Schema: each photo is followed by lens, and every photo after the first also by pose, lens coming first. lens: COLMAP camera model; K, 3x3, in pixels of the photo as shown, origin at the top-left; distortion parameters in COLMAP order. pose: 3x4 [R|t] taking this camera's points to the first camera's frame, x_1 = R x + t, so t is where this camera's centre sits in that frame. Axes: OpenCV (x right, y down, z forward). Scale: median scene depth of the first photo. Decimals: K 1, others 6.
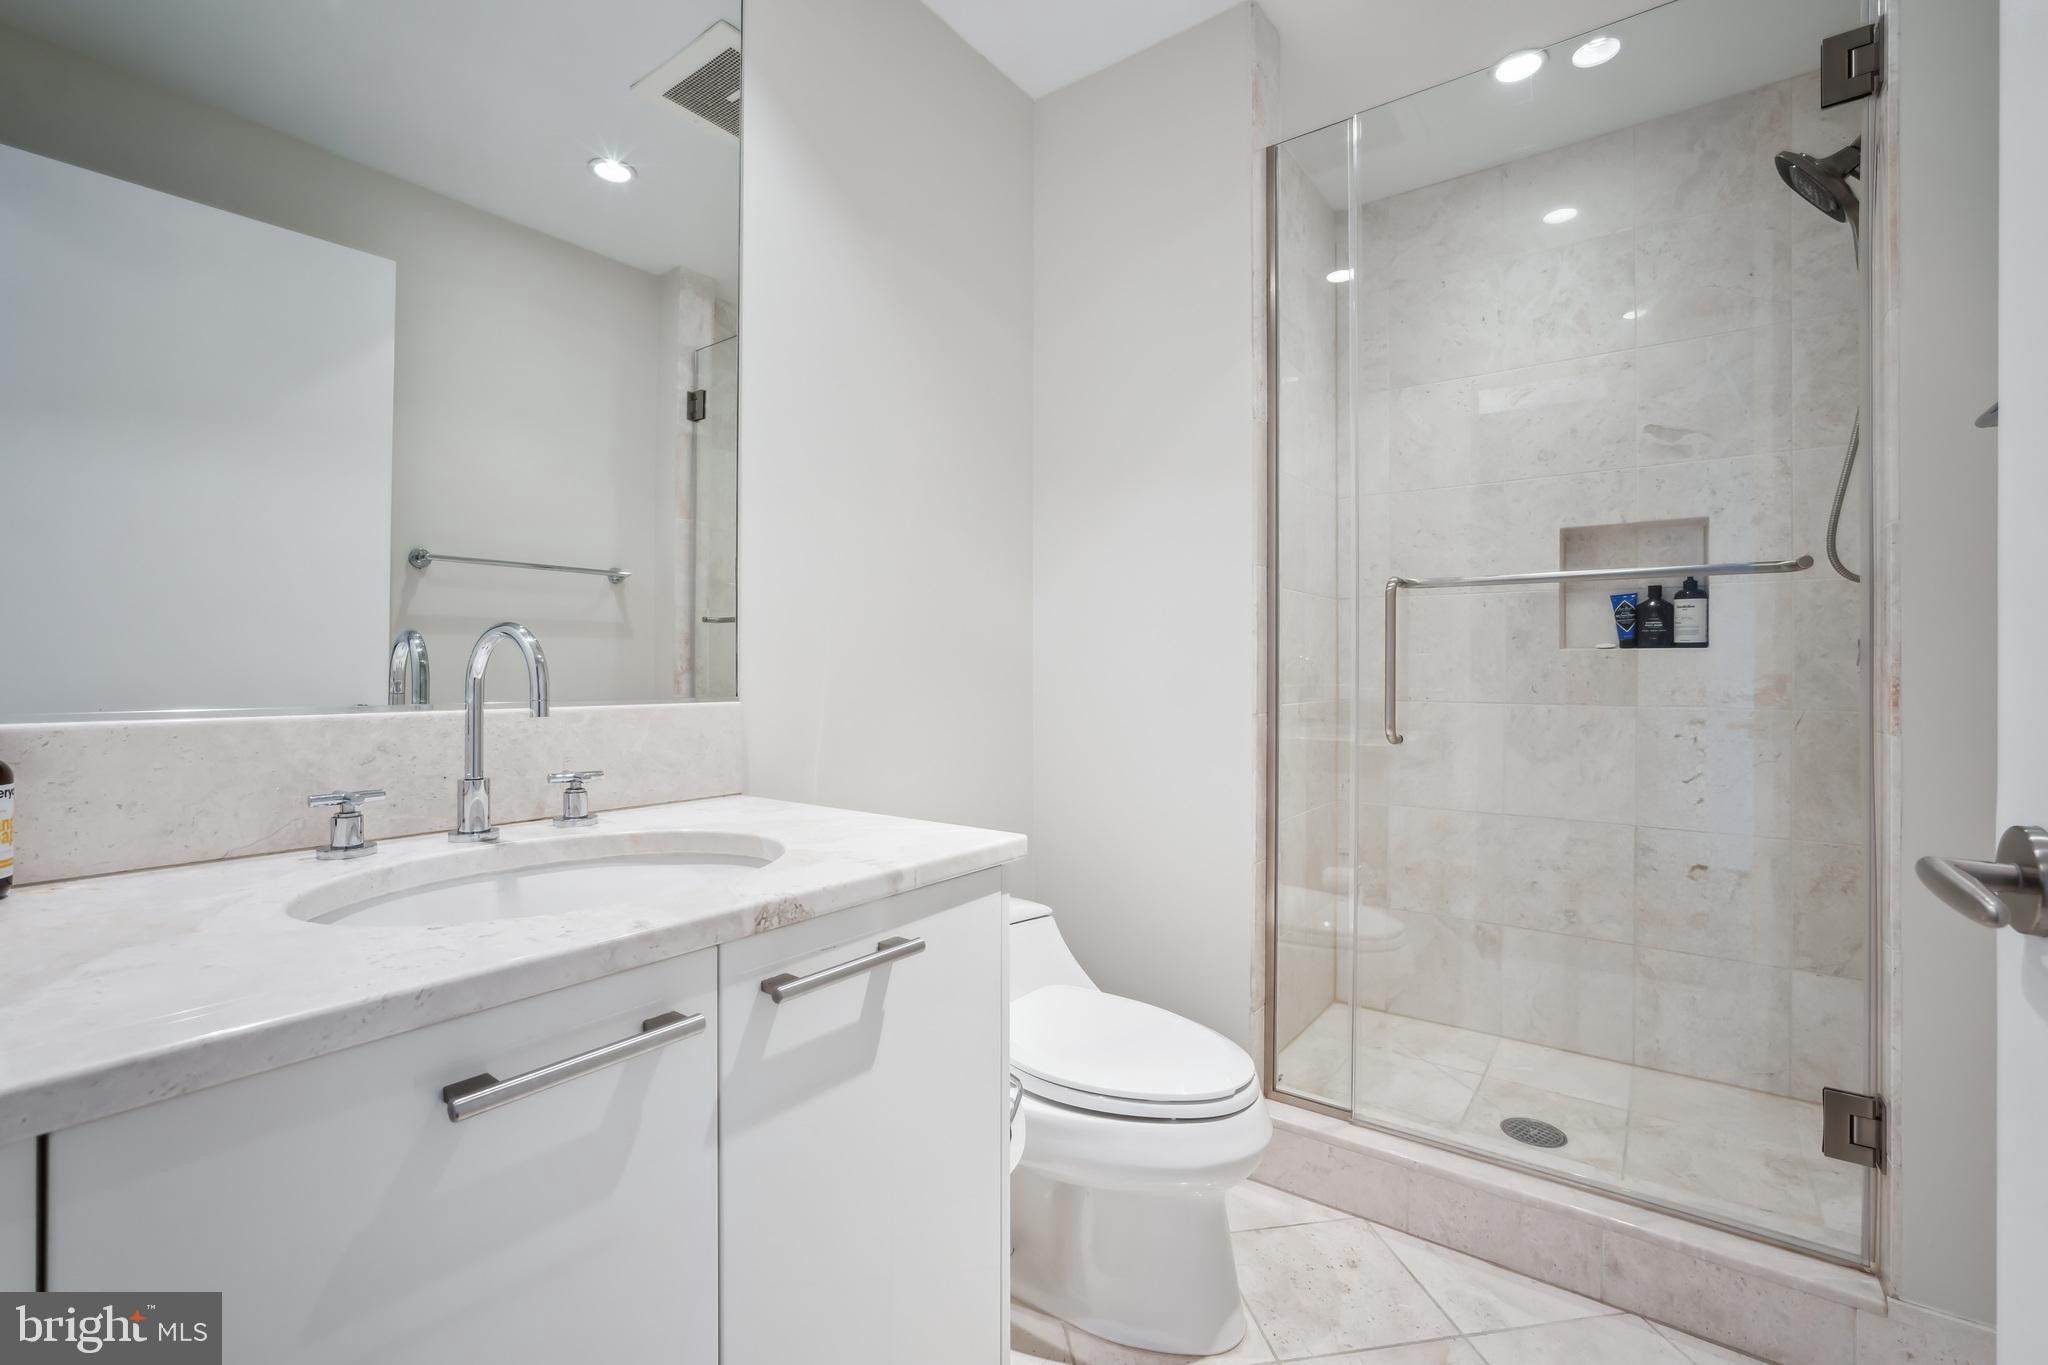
lens RADIAL K [[882.4, 0, 1016.6], [0, 882.4, 677.4], [0, 0, 1]] dist [-0.029867, 0.011289]
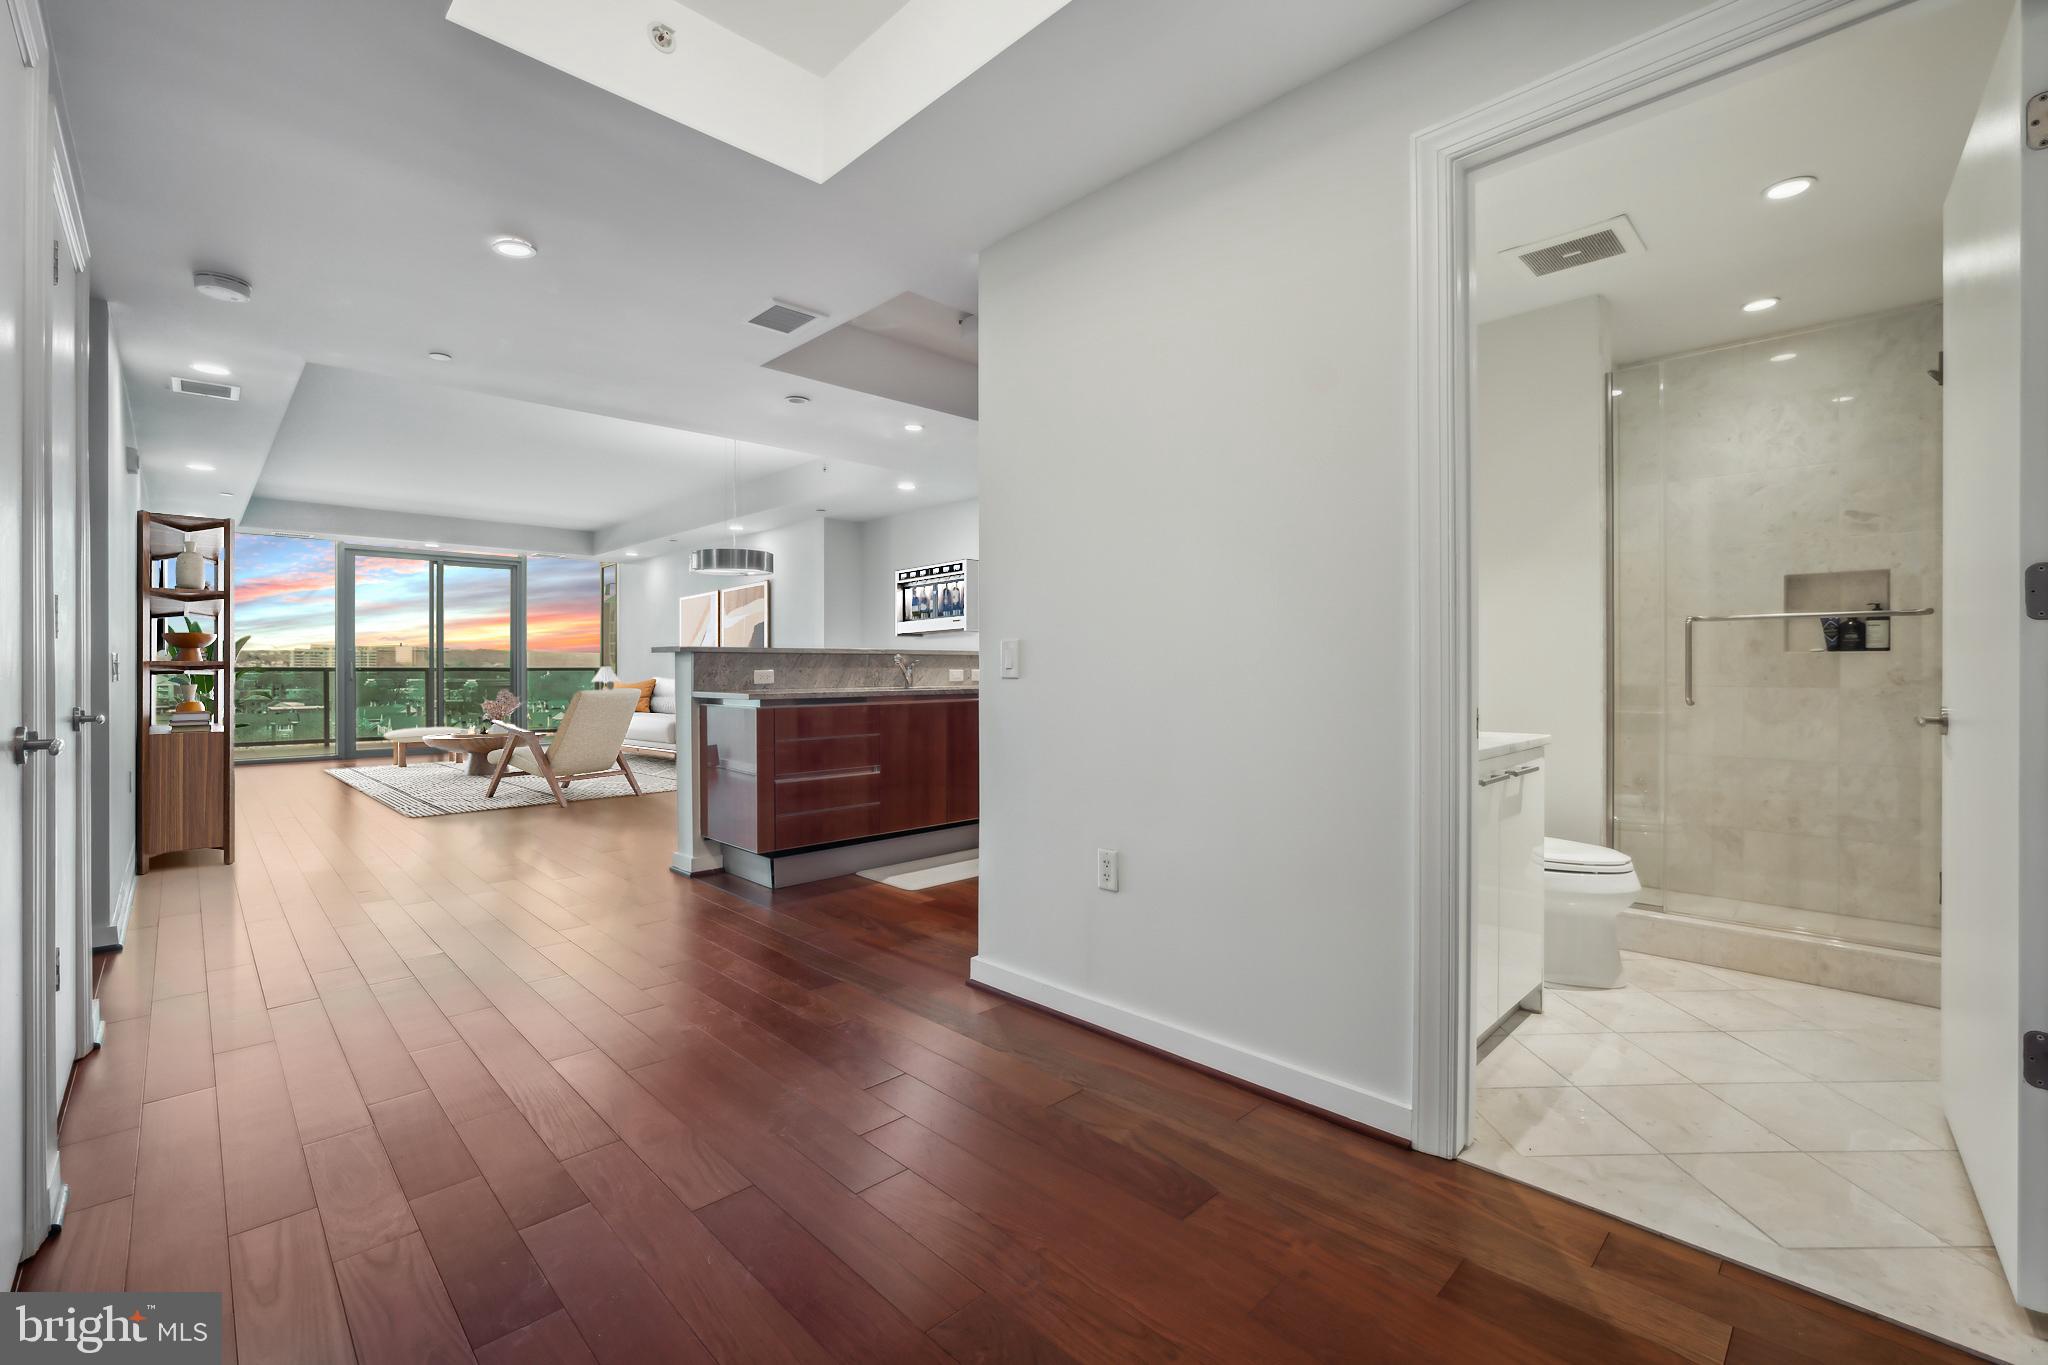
lens RADIAL K [[882.4, 0, 1016.6], [0, 882.4, 677.4], [0, 0, 1]] dist [-0.029867, 0.011289]
pose [[0.988886, -0.002345, -0.148656, -0.536102], [0.002715, 0.999994, 0.002288, 0.005983], [0.148649, -0.002666, 0.988886, -0.784828]]
